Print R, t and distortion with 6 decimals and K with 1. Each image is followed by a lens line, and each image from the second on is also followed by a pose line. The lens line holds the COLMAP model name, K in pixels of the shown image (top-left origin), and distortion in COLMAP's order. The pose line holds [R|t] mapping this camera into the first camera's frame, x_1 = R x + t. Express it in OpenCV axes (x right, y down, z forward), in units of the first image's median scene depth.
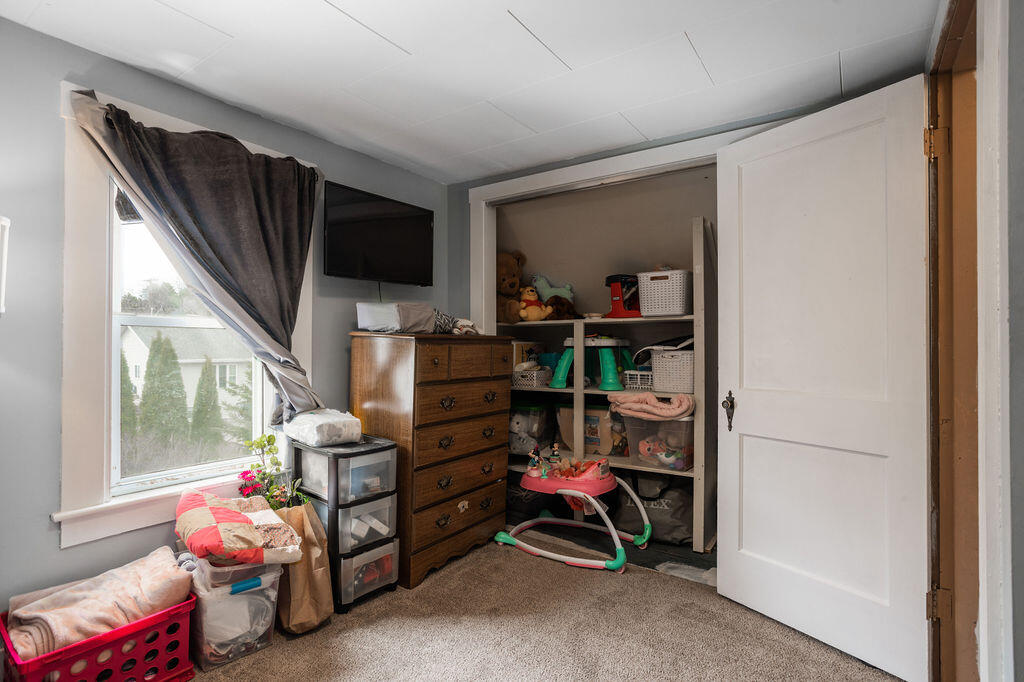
lens RADIAL K [[531.9, 0, 512.0], [0, 531.9, 341.0], [0, 0, 1]] dist [-0.000840, 0.033385]
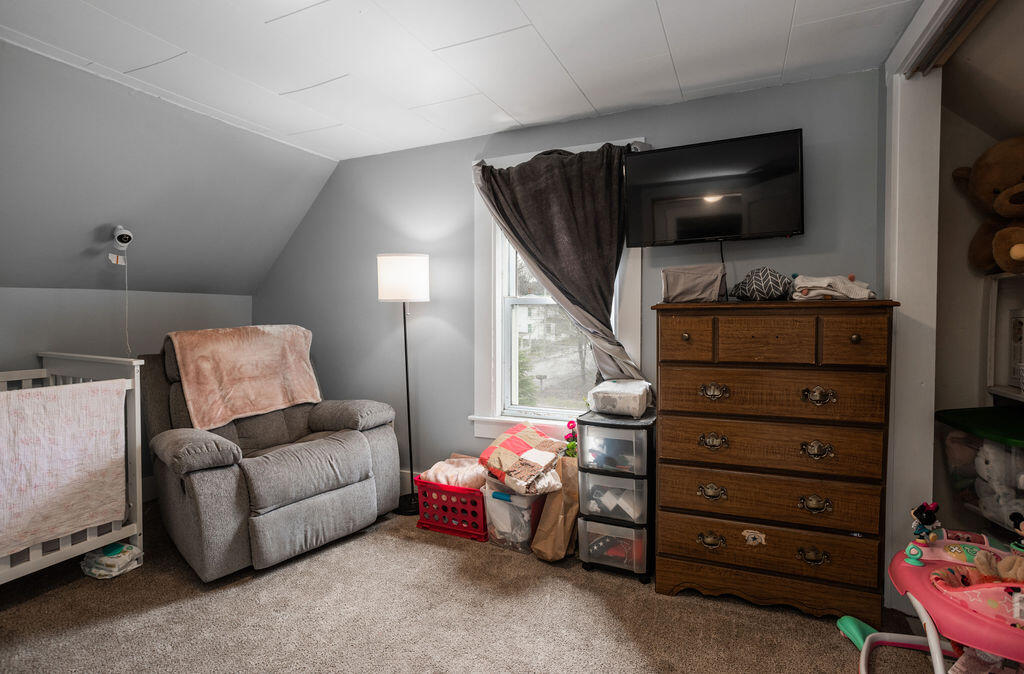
lens RADIAL K [[525.2, 0, 512.0], [0, 525.2, 337.0], [0, 0, 1]] dist [0.002283, 0.000916]
pose [[0.180908, 0.030851, -0.983016, 0.622428], [0.009941, 0.999399, 0.033194, 0.010352], [0.983450, -0.015777, 0.180493, 0.625000]]
